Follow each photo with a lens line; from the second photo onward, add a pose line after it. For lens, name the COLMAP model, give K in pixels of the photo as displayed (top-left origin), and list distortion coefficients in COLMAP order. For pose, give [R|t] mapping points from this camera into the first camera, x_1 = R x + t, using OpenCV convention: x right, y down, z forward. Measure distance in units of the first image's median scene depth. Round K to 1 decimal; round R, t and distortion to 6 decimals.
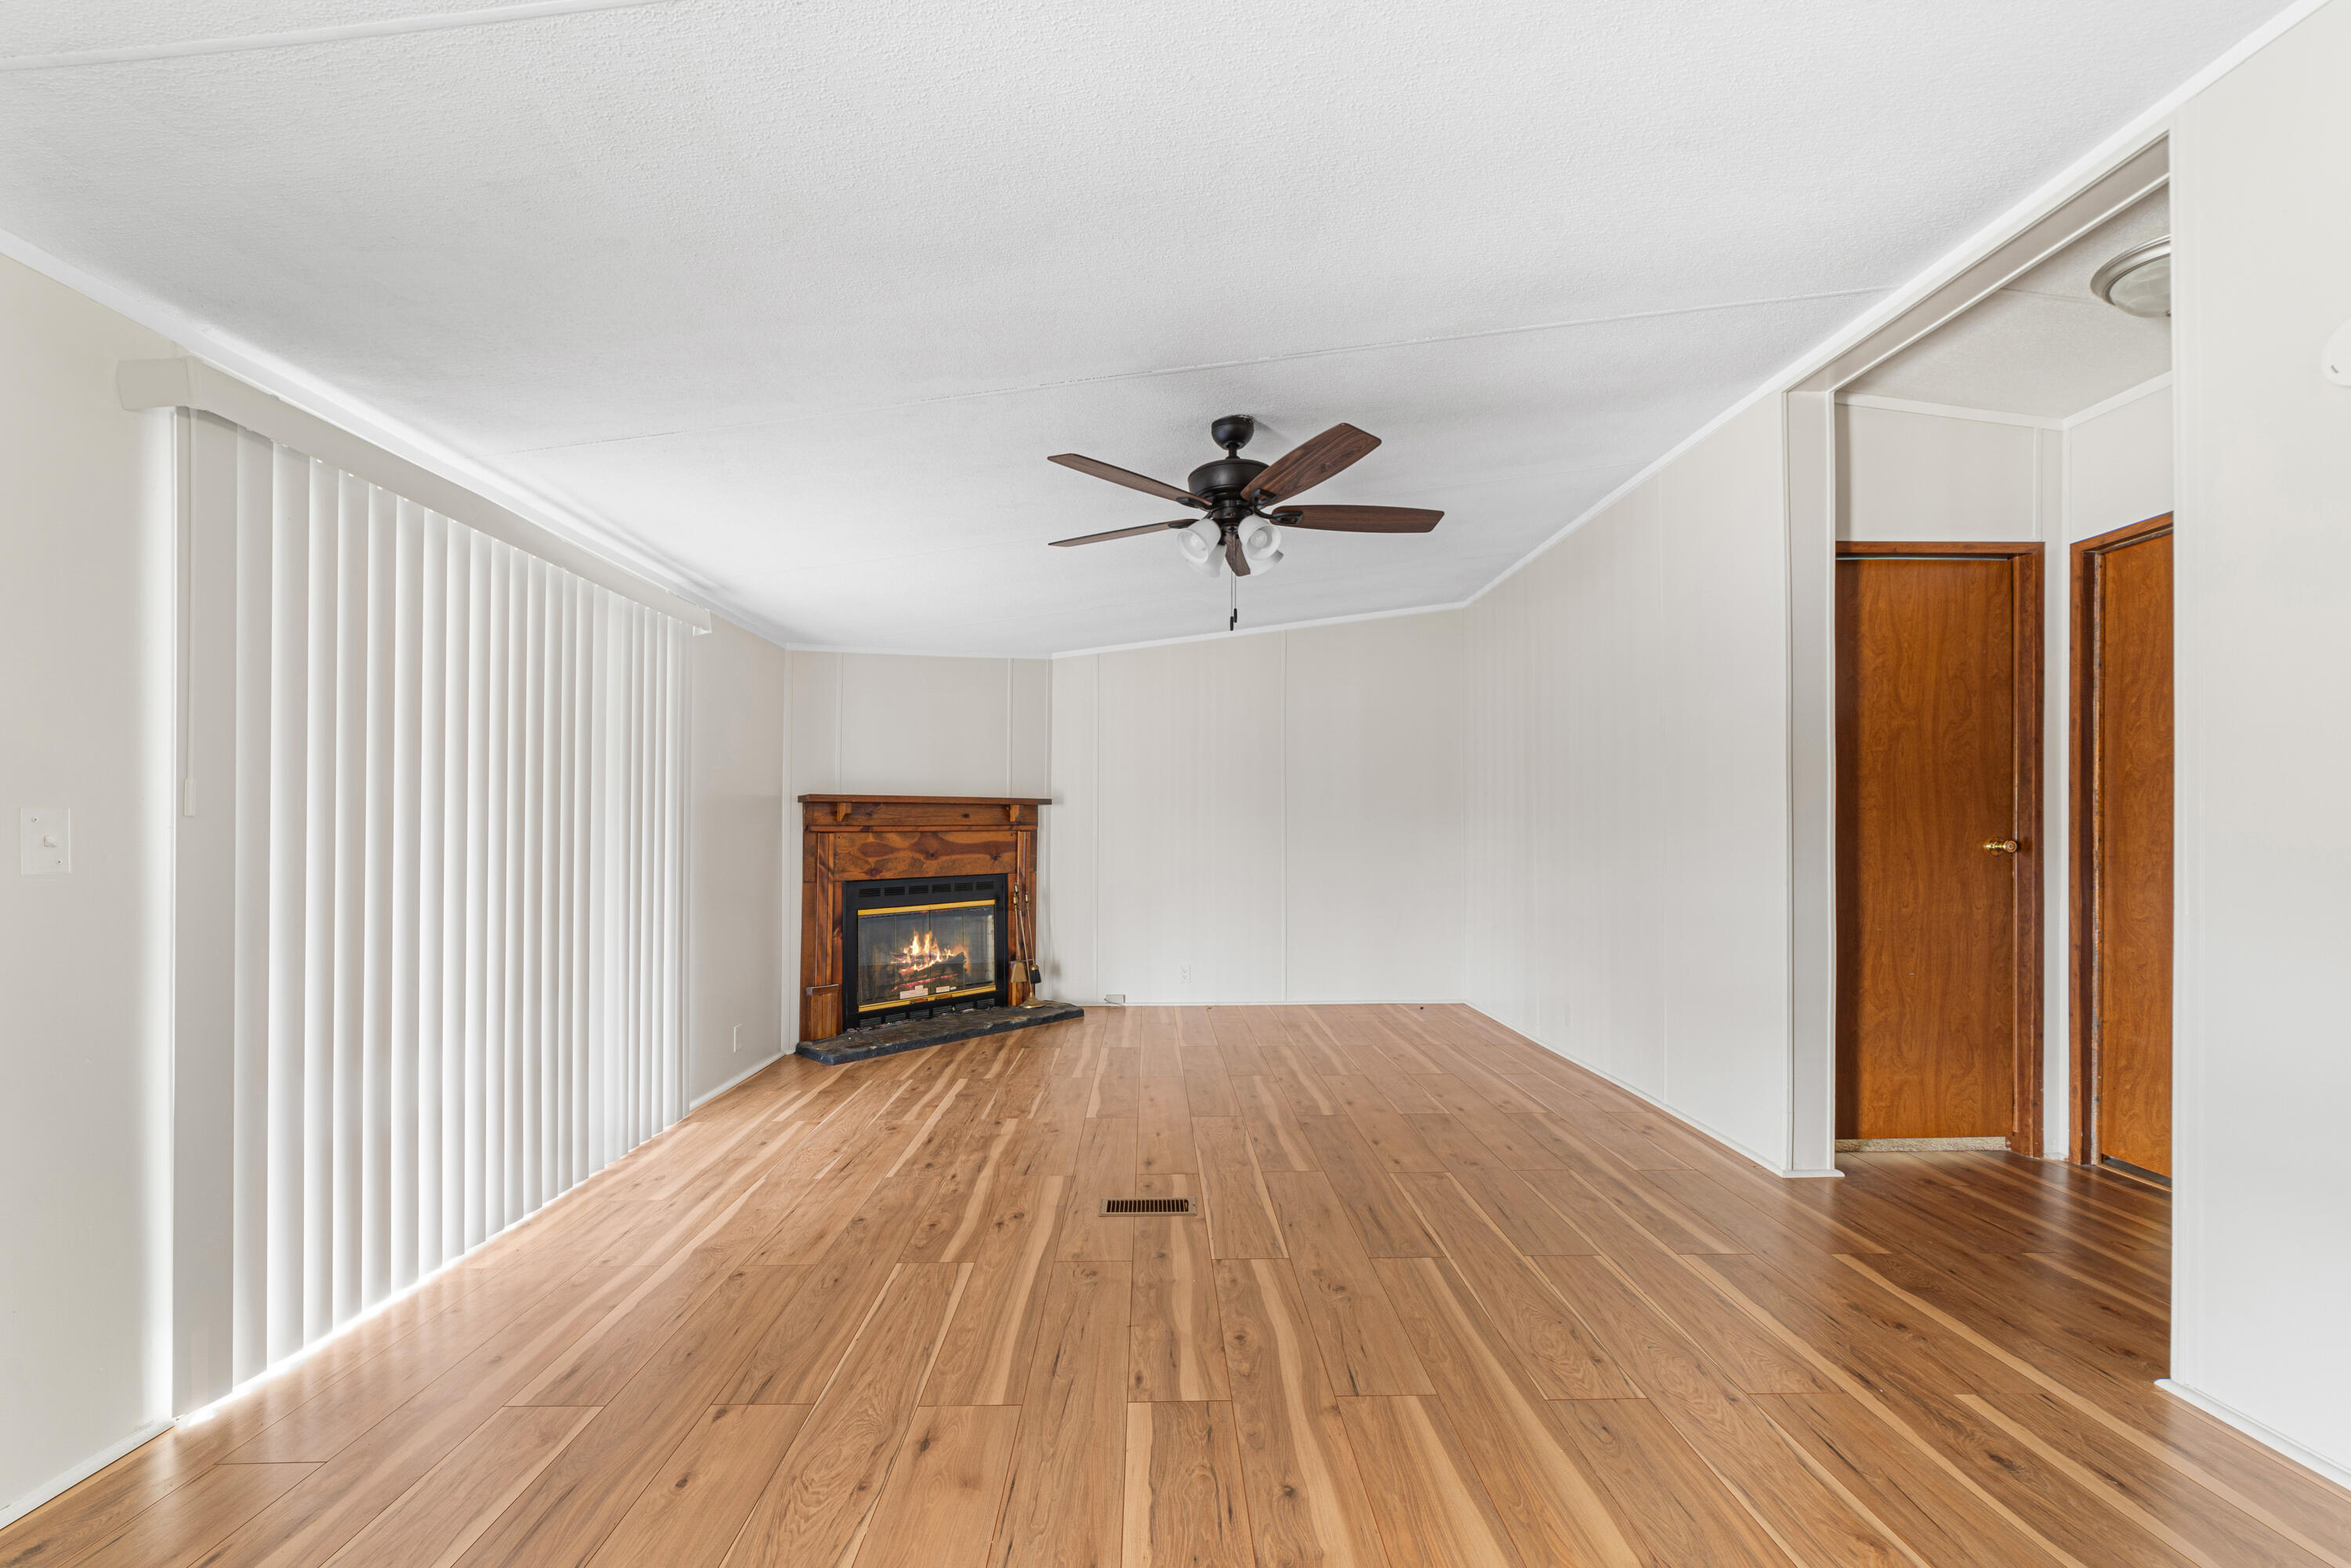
lens RADIAL K [[939.1, 0, 1175.9], [0, 939.1, 816.4], [0, 0, 1]] dist [-0.003834, 0.000061]
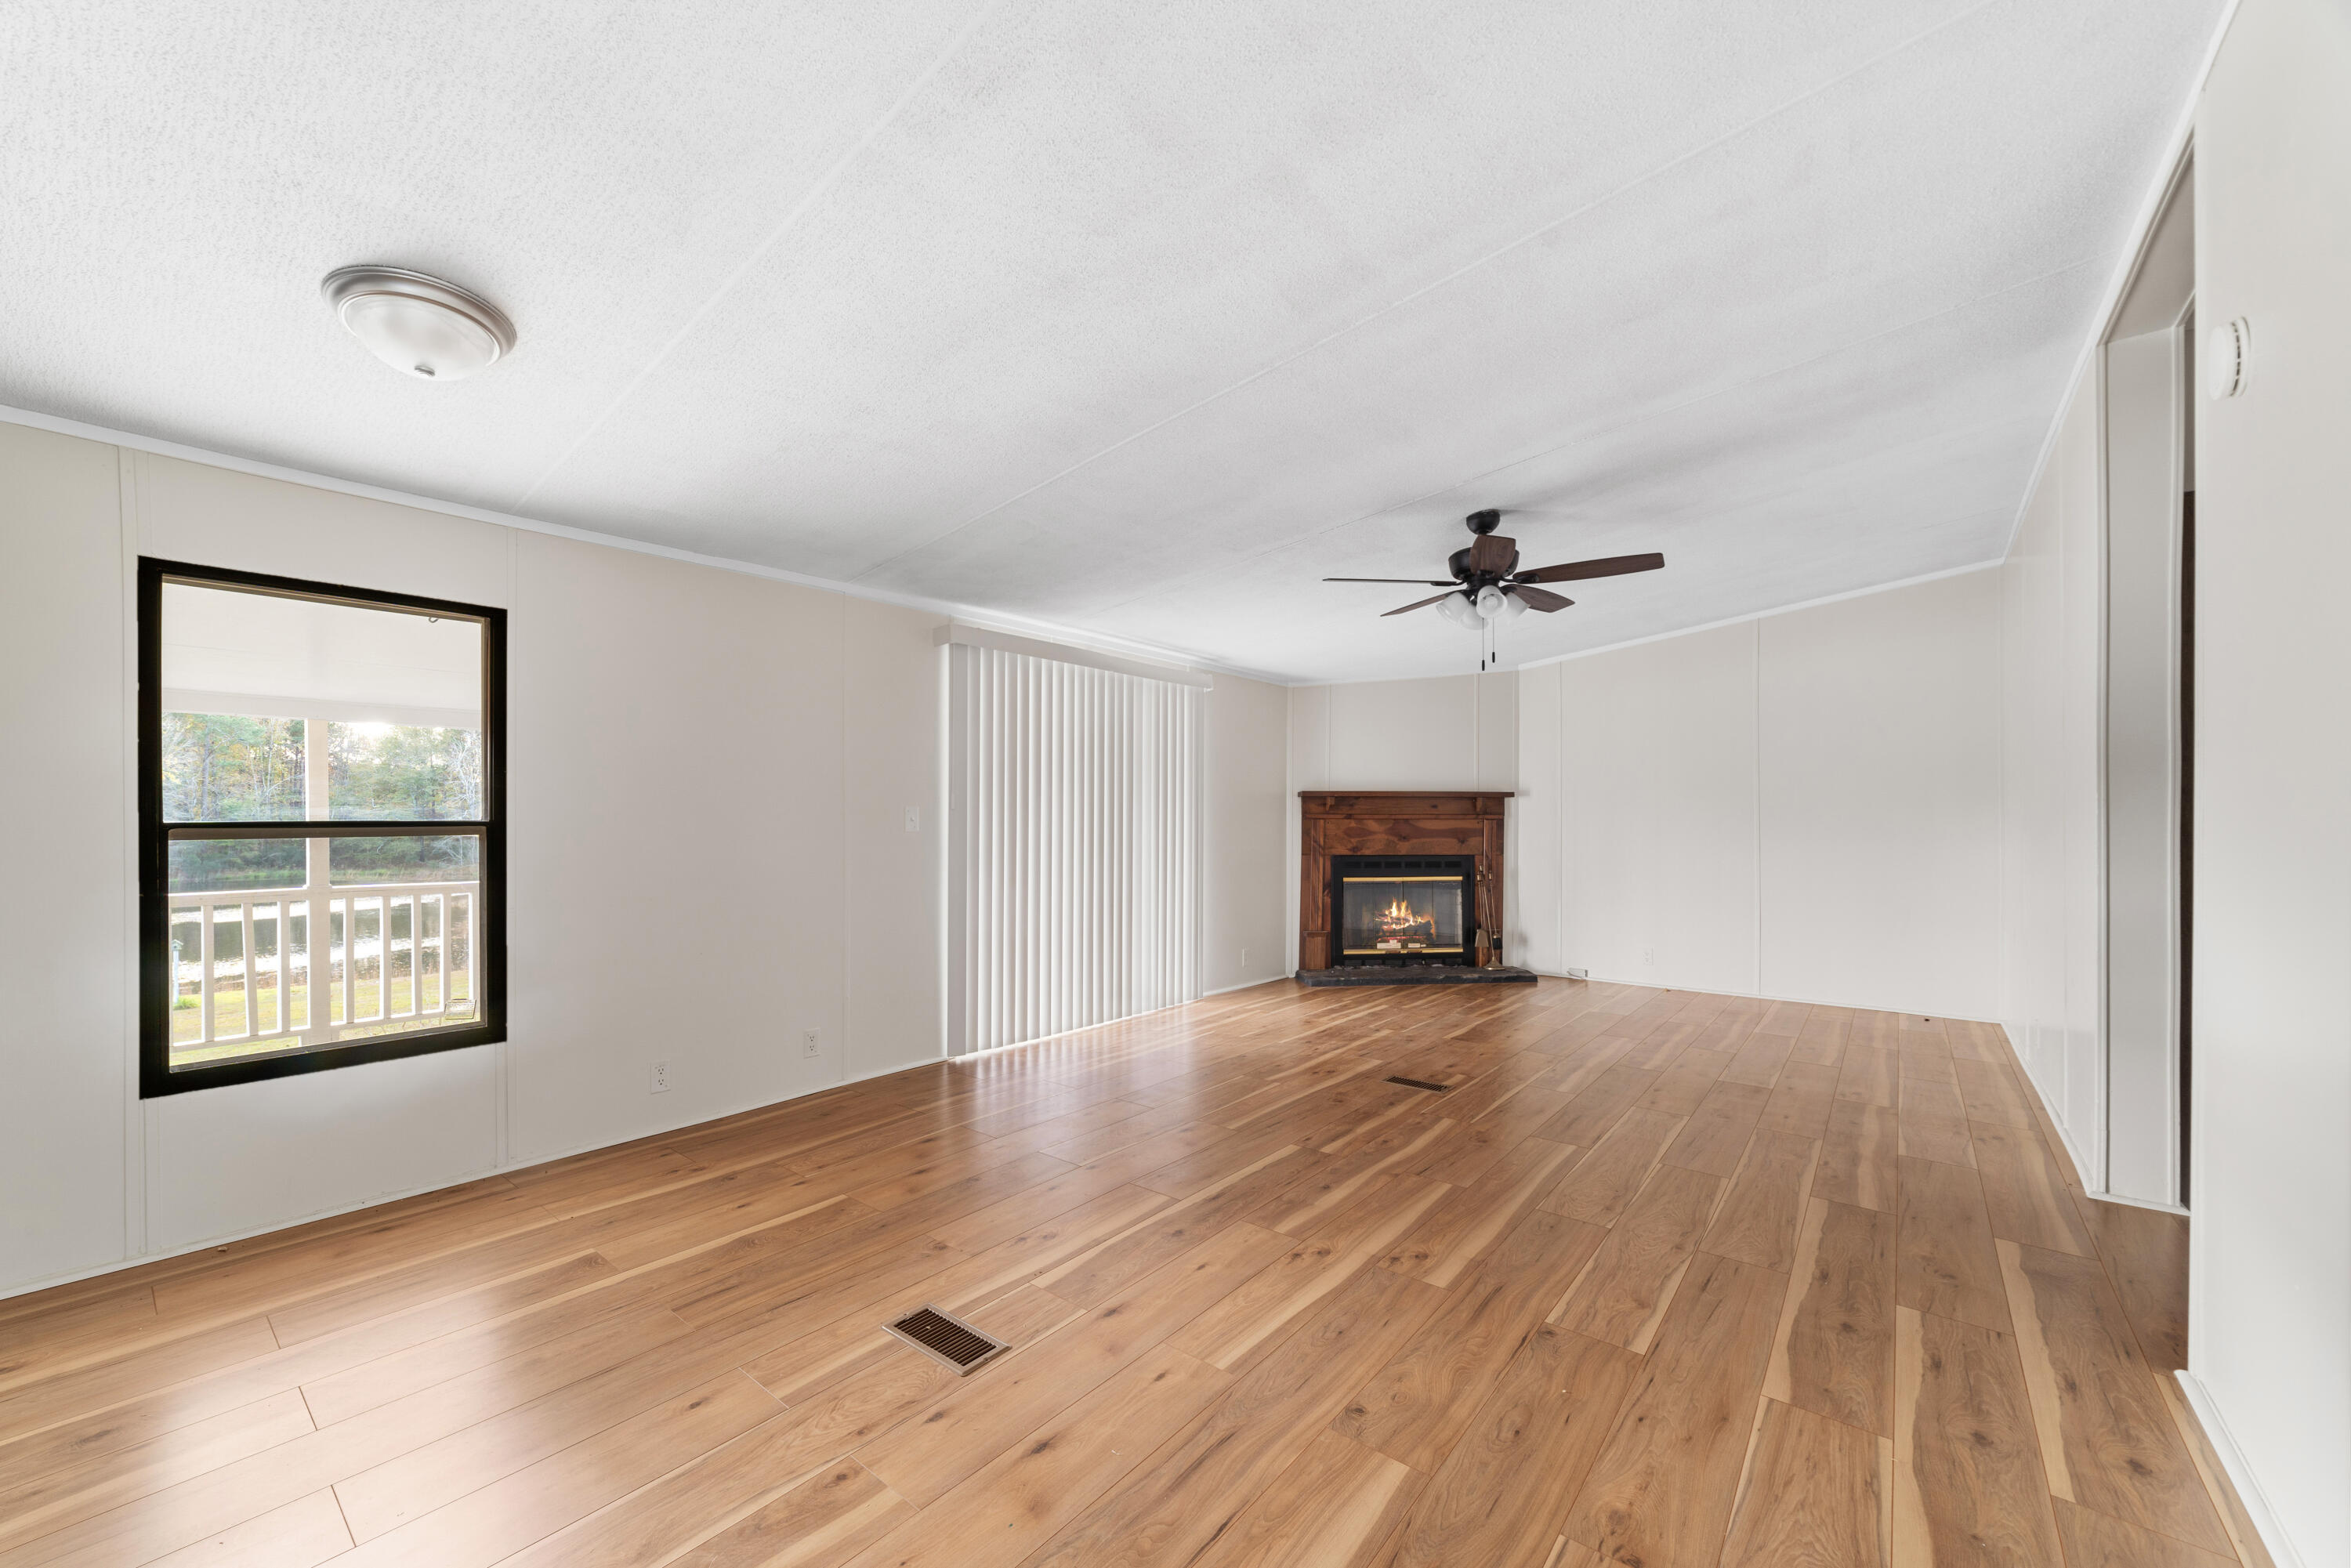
lens RADIAL K [[939.1, 0, 1175.9], [0, 939.1, 816.4], [0, 0, 1]] dist [-0.003834, 0.000061]
pose [[0.771391, 0.006830, -0.636325, 0.327623], [0.001483, 0.999920, 0.012530, -0.004057], [0.636360, -0.010609, 0.771319, -0.178140]]
